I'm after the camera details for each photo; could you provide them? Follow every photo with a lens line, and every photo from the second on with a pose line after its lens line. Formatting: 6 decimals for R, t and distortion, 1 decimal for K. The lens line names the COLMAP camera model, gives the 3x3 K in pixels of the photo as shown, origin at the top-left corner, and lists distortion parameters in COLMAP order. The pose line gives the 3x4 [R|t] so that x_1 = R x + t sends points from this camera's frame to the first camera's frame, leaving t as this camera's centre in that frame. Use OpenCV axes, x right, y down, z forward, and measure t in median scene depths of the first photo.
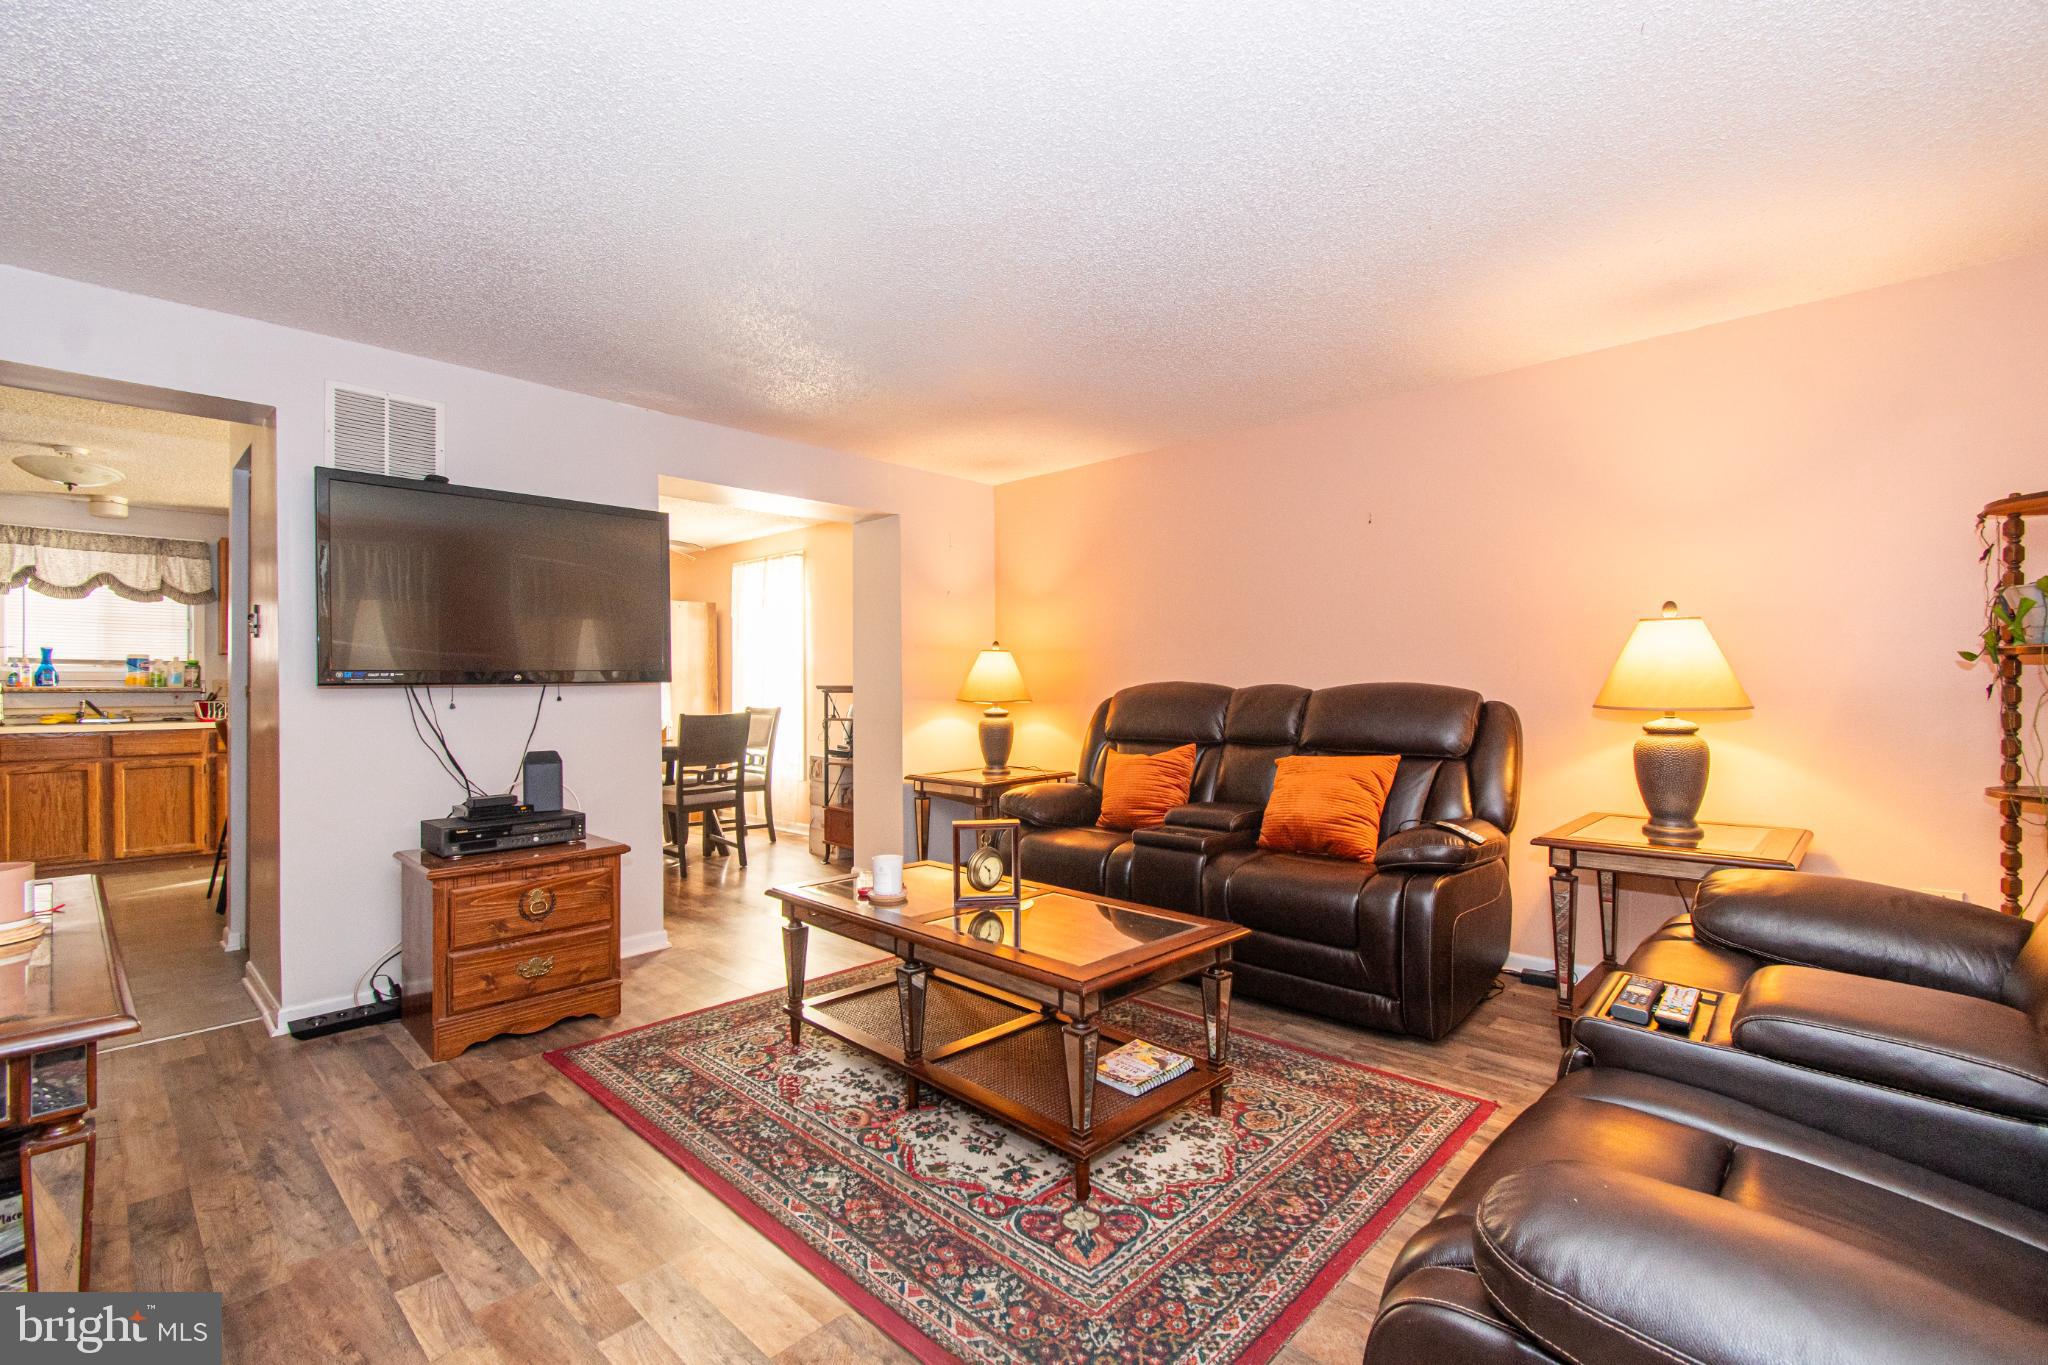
lens RADIAL K [[902.0, 0, 1094.1], [0, 902.0, 692.4], [0, 0, 1]] dist [-0.000510, -0.005887]
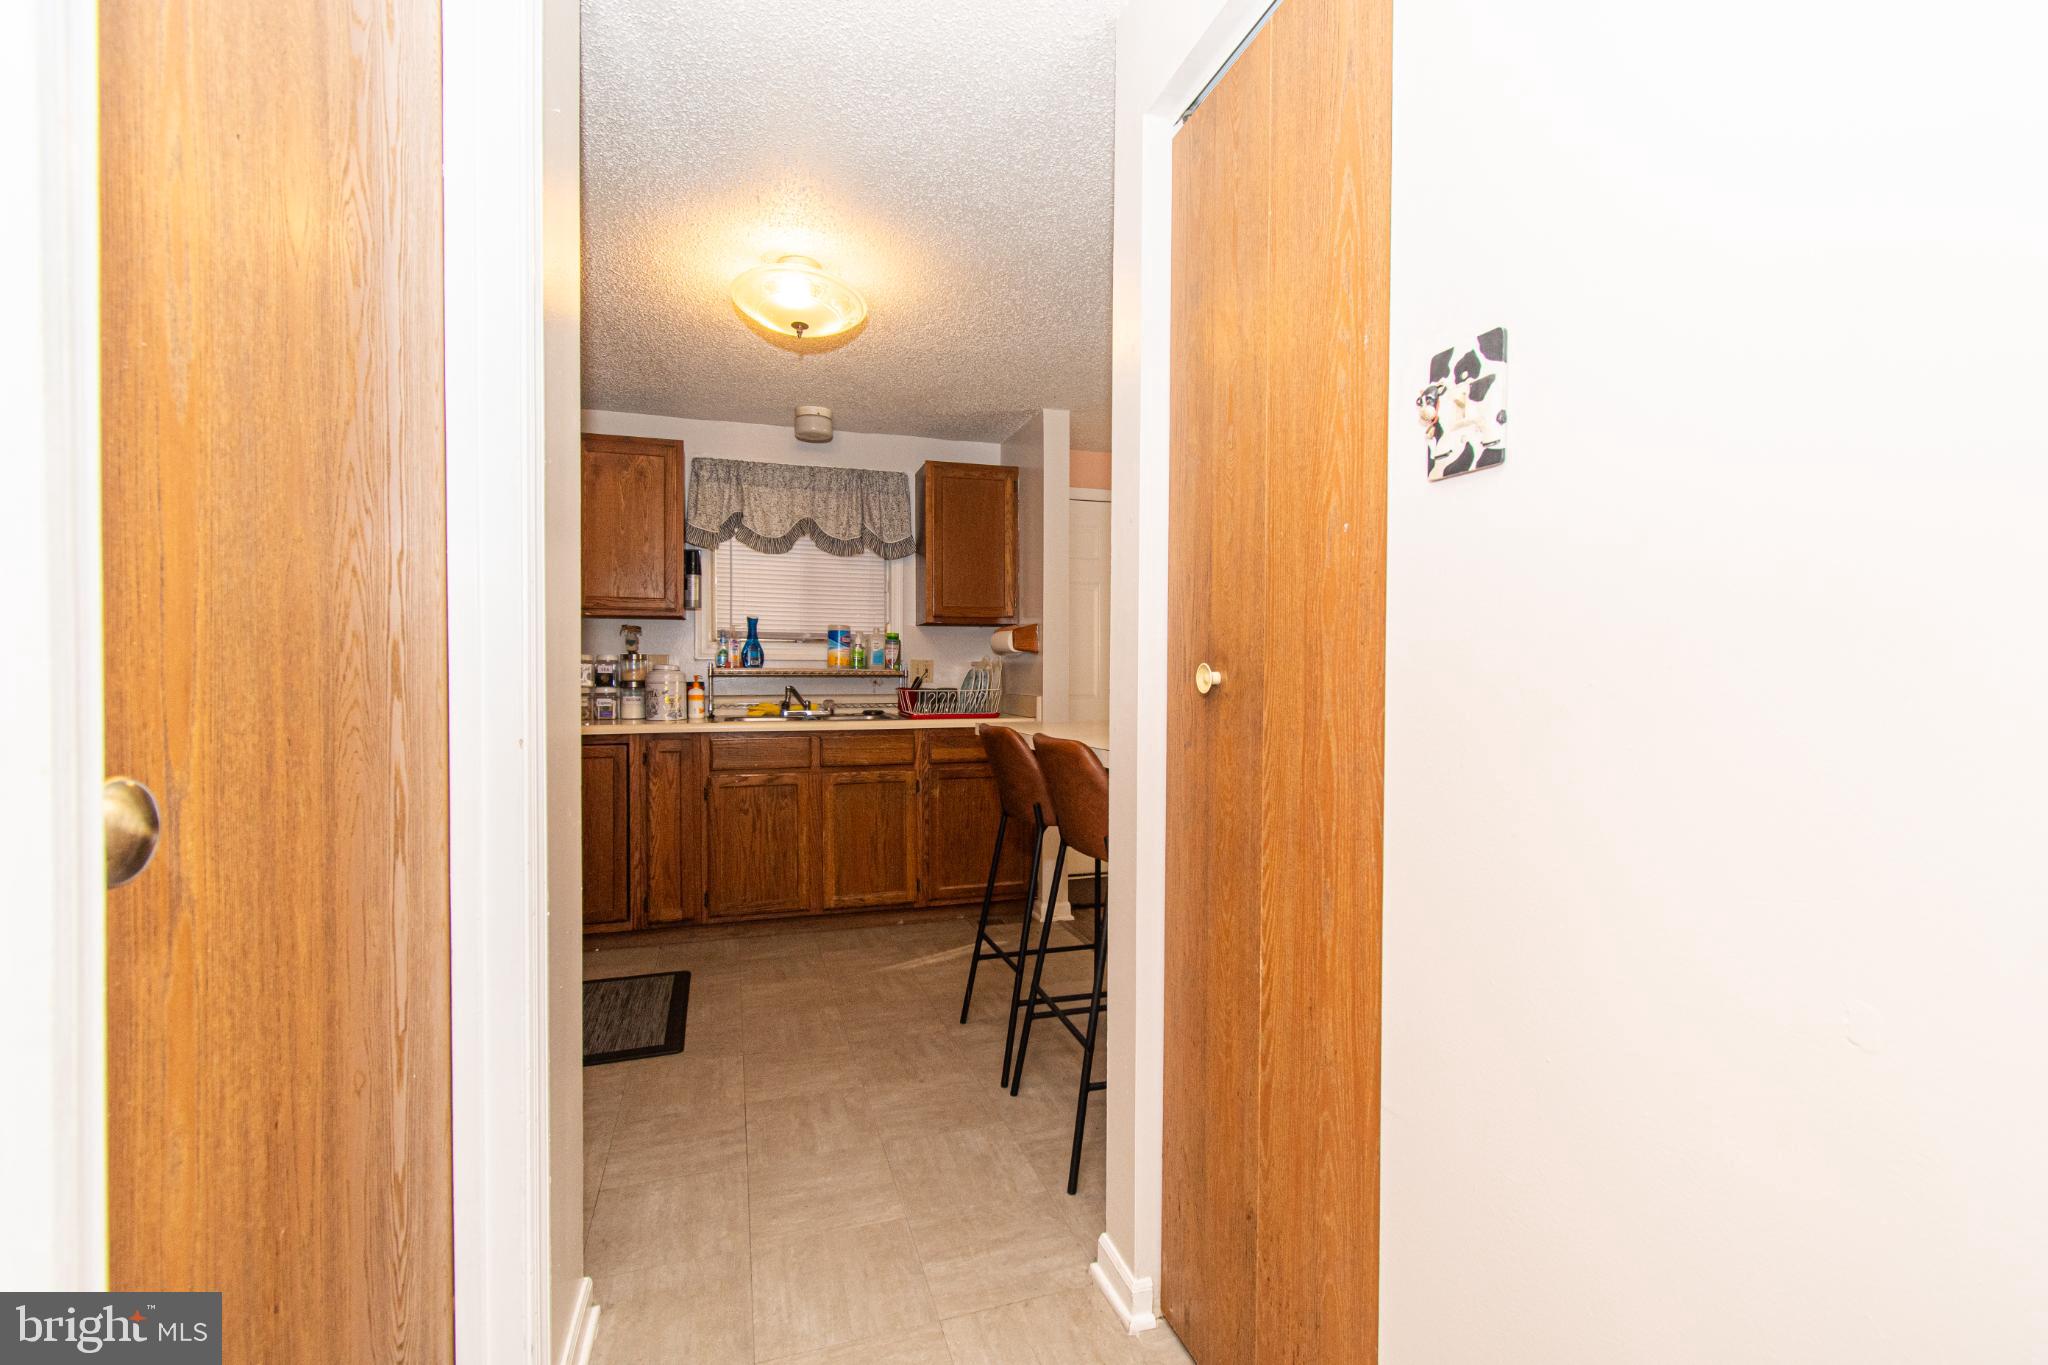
lens RADIAL K [[902.0, 0, 1025.7], [0, 902.0, 681.4], [0, 0, 1]] dist [-0.000510, -0.005887]
pose [[0.867211, 0.000958, -0.497939, -0.581989], [-0.003740, 0.999982, -0.004590, 0.007250], [0.497926, 0.005843, 0.867200, 0.442155]]
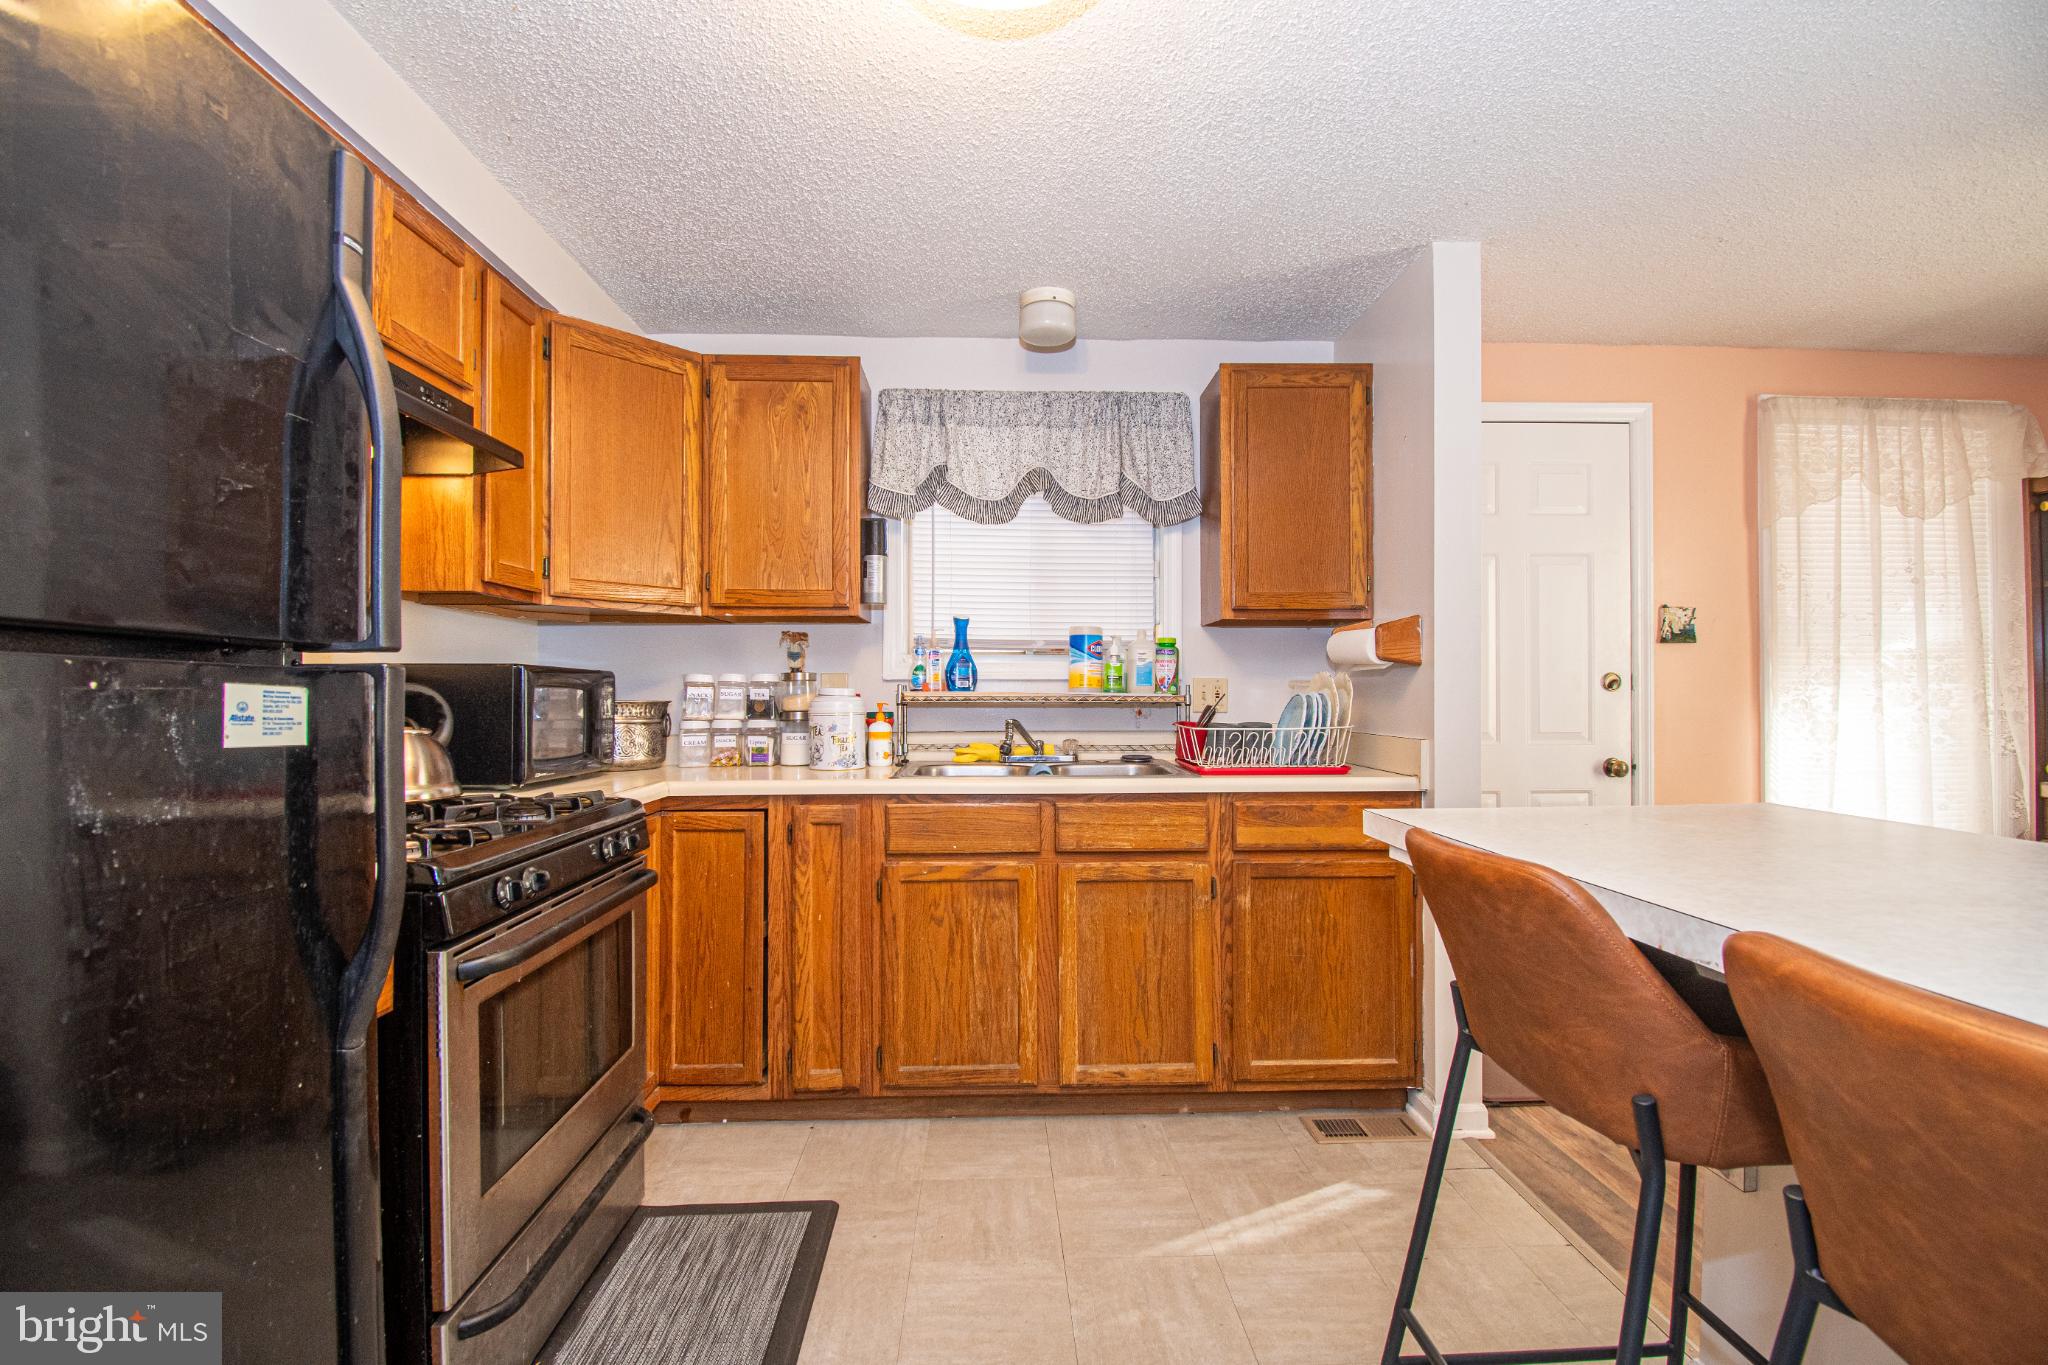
lens RADIAL K [[902.0, 0, 1021.1], [0, 902.0, 688.1], [0, 0, 1]] dist [-0.000510, -0.005887]
pose [[0.694249, -0.007171, -0.719699, -0.767724], [-0.005873, 0.999861, -0.015628, -0.001133], [0.719711, 0.015076, 0.694110, 0.656631]]
